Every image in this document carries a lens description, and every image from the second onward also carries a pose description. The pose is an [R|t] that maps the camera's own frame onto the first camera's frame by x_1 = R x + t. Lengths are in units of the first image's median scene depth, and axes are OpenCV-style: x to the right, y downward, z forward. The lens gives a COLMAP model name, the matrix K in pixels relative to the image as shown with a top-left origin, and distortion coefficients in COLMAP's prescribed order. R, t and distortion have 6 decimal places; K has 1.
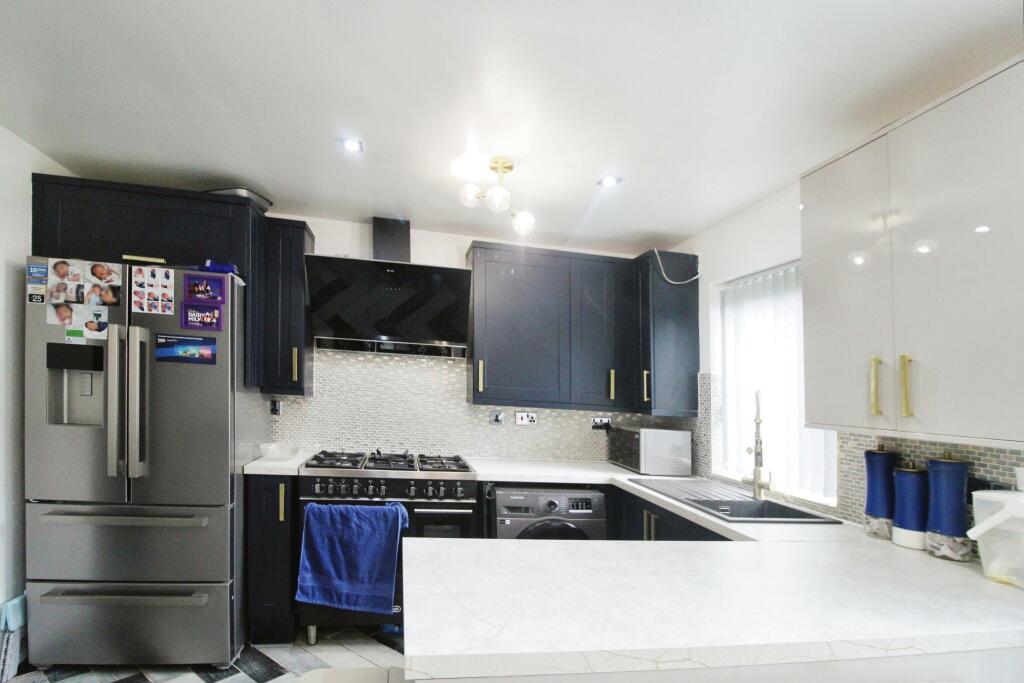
lens RADIAL K [[487.0, 0, 484.4], [0, 487.0, 399.0], [0, 0, 1]] dist [0.004980, -0.001727]
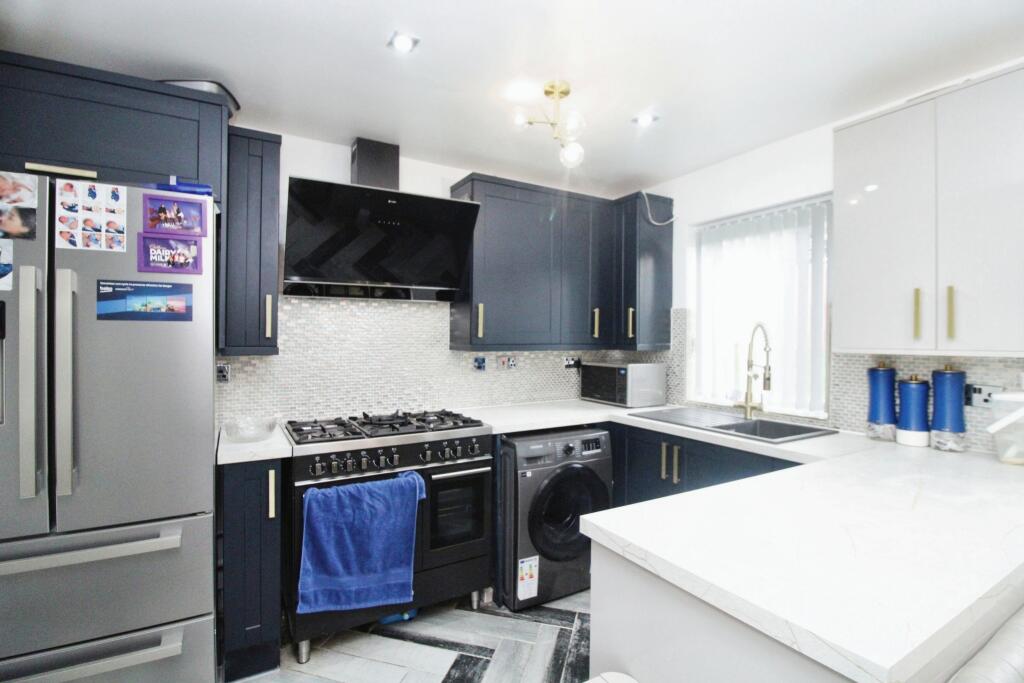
lens RADIAL K [[487.0, 0, 512.7], [0, 487.0, 339.1], [0, 0, 1]] dist [0.004980, -0.001727]
pose [[0.937877, -0.058059, 0.342077, -0.301569], [0.058346, 0.998252, 0.009459, -0.019298], [-0.342028, 0.011088, 0.939624, 0.130917]]
